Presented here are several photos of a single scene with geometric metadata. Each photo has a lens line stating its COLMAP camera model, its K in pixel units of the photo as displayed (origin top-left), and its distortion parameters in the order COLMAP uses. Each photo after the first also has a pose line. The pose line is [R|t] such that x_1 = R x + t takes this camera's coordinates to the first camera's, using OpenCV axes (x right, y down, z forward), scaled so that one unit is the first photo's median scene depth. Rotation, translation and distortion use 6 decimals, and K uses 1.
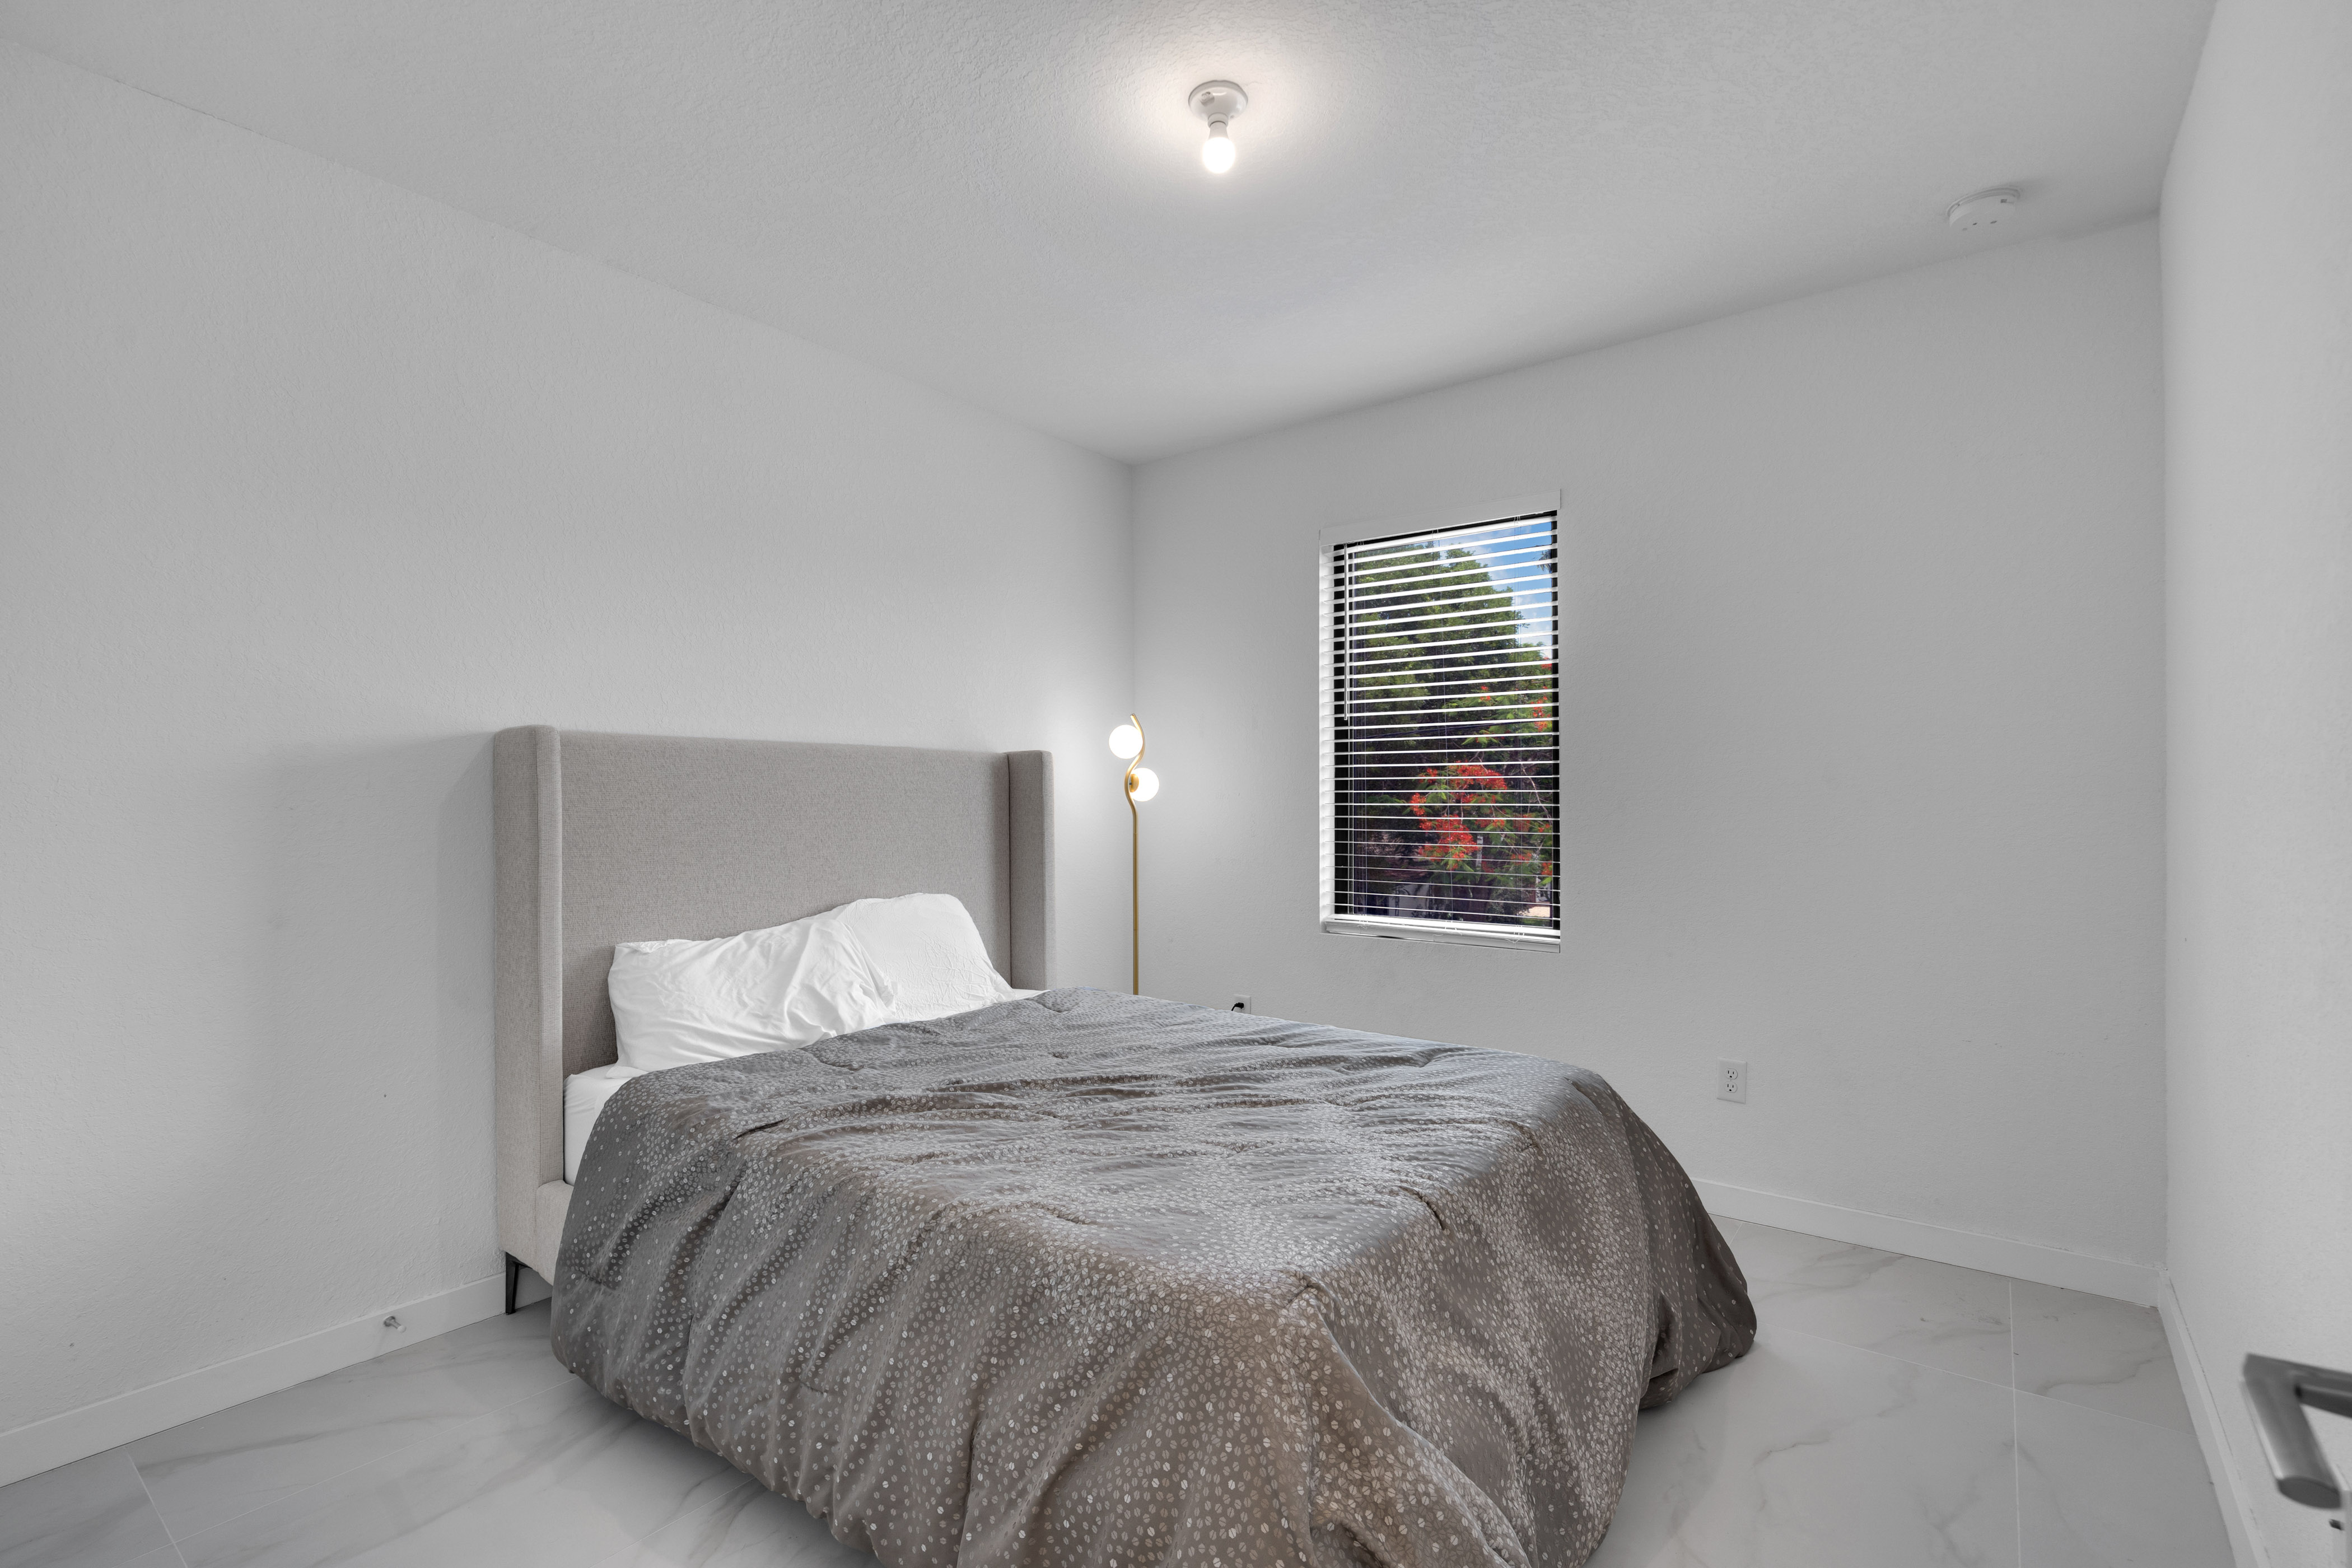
lens RADIAL K [[1080.5, 0, 1173.3], [0, 1080.5, 775.2], [0, 0, 1]] dist [-0.004316, 0.000376]
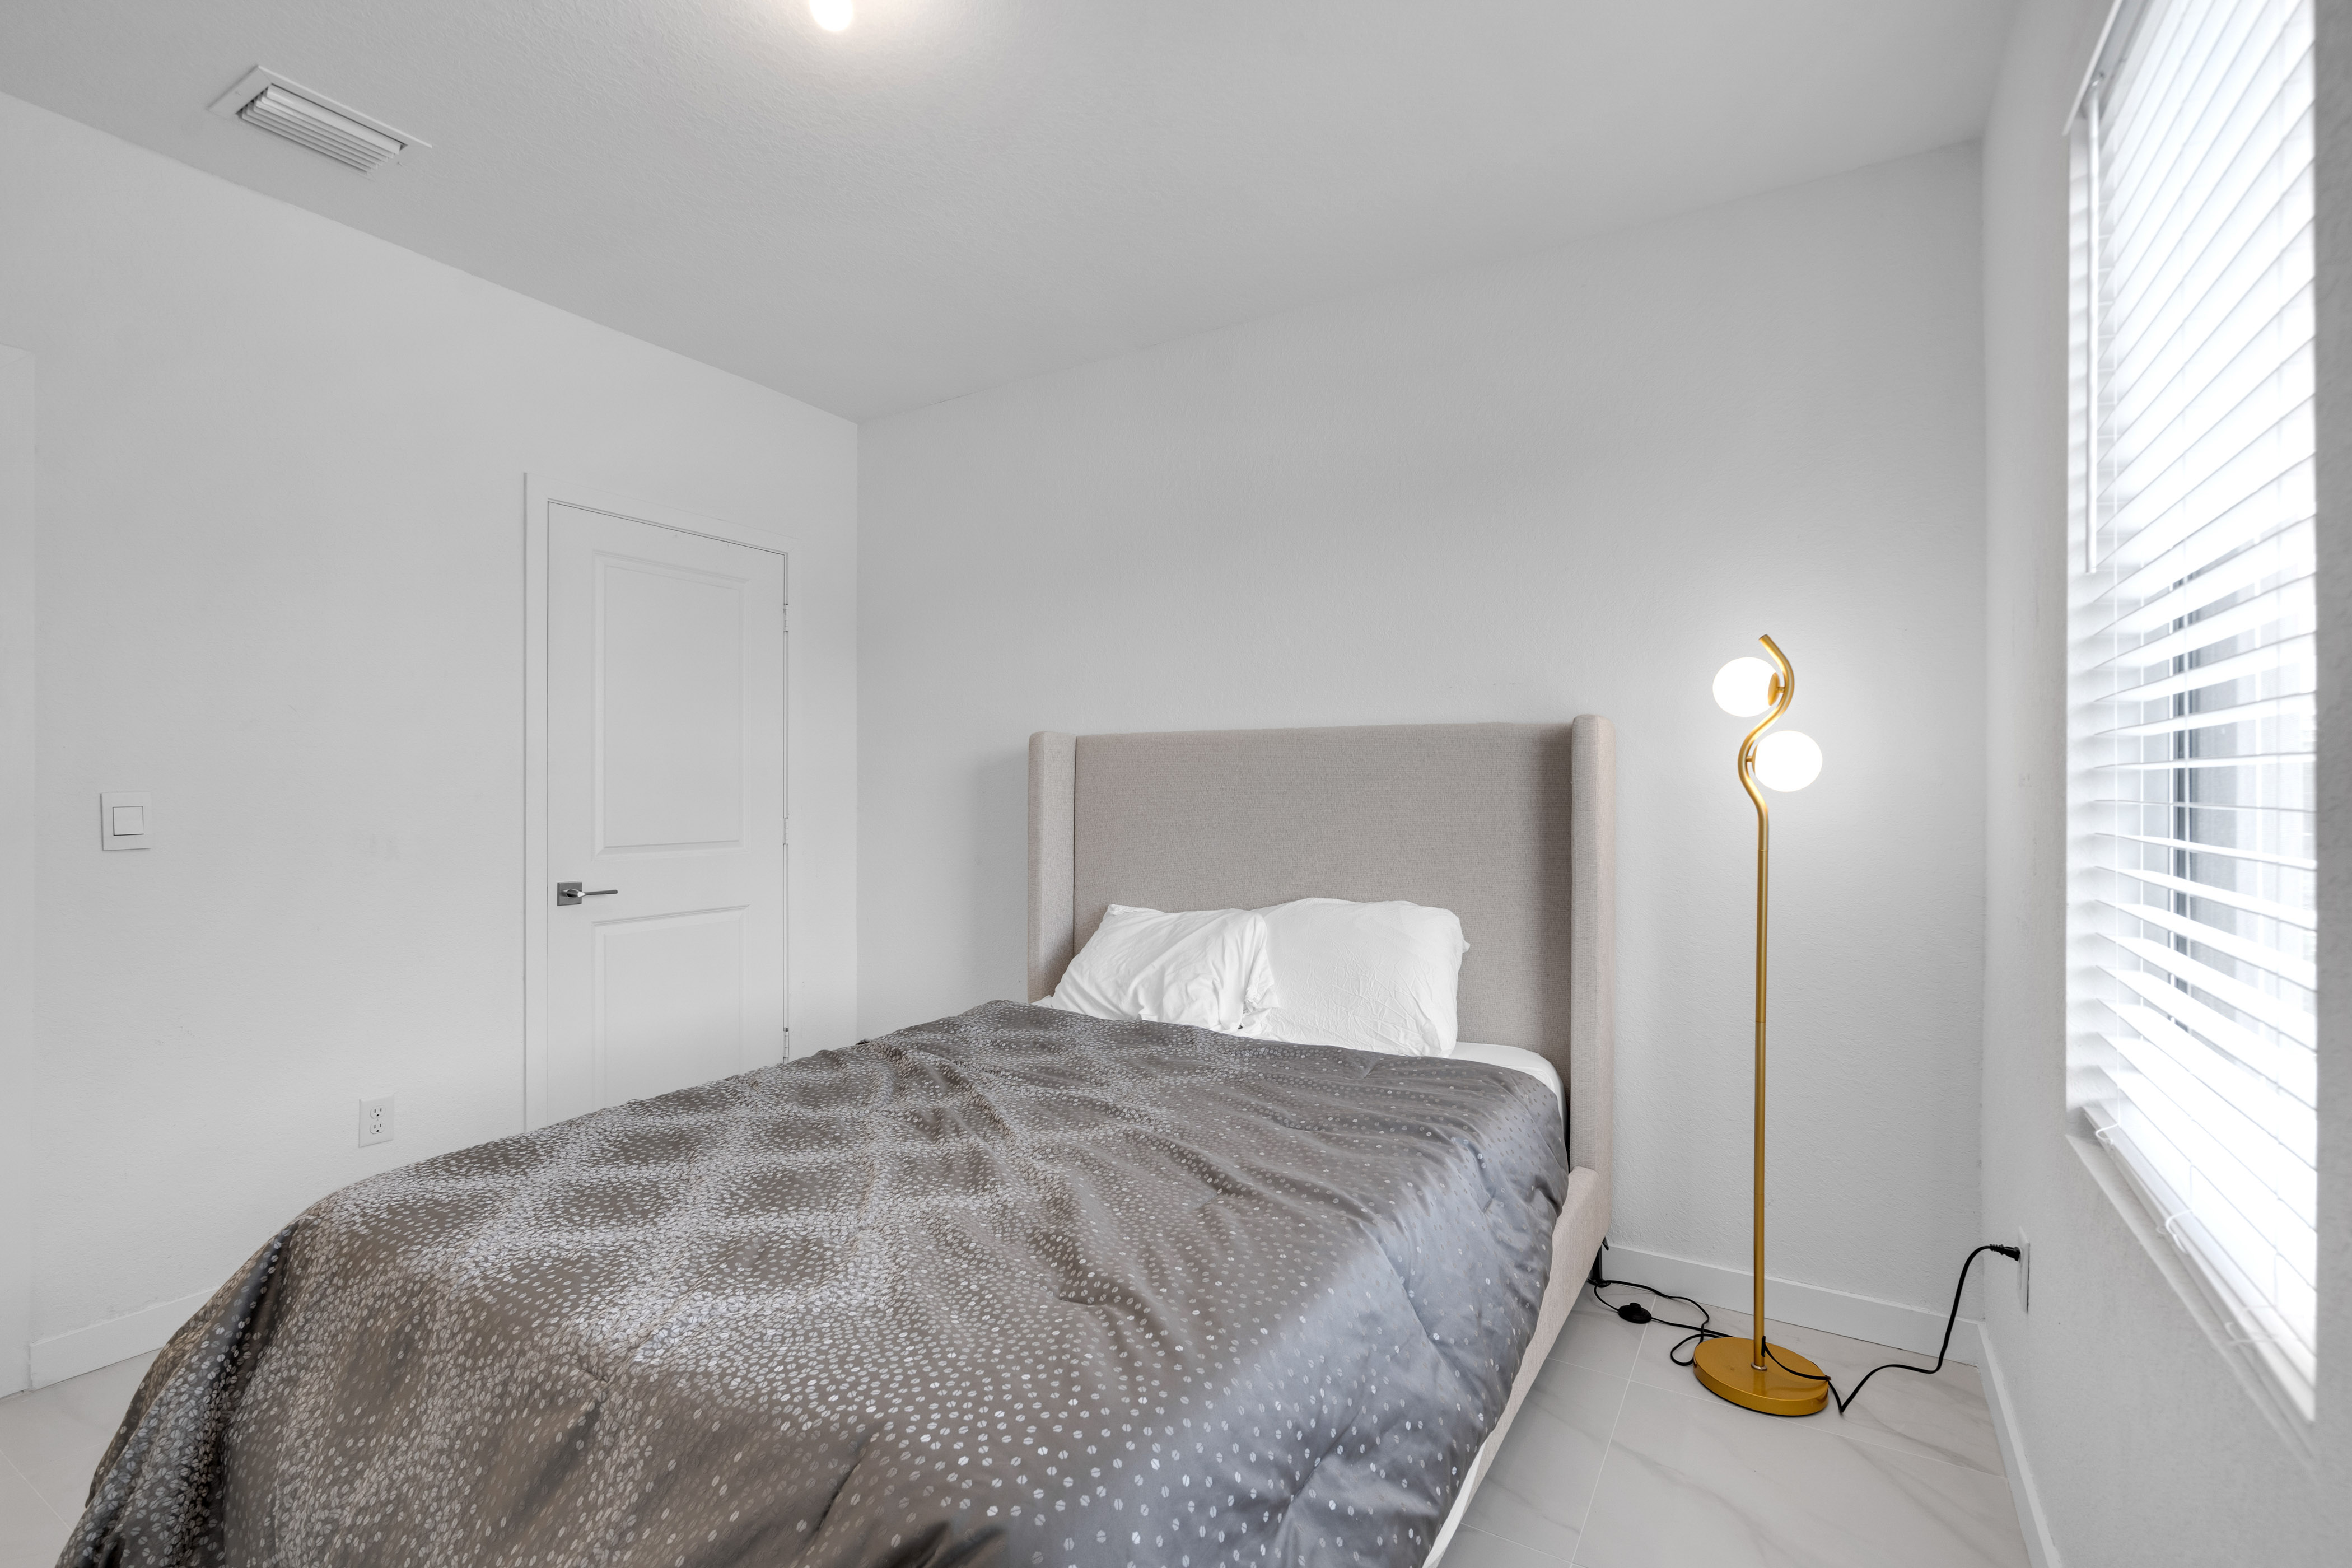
lens RADIAL K [[1080.5, 0, 1173.3], [0, 1080.5, 775.2], [0, 0, 1]] dist [-0.004316, 0.000376]
pose [[0.113433, -0.005758, -0.993529, 0.623281], [0.022682, 0.999738, -0.003204, 0.012990], [0.993287, -0.022172, 0.113534, 0.823702]]
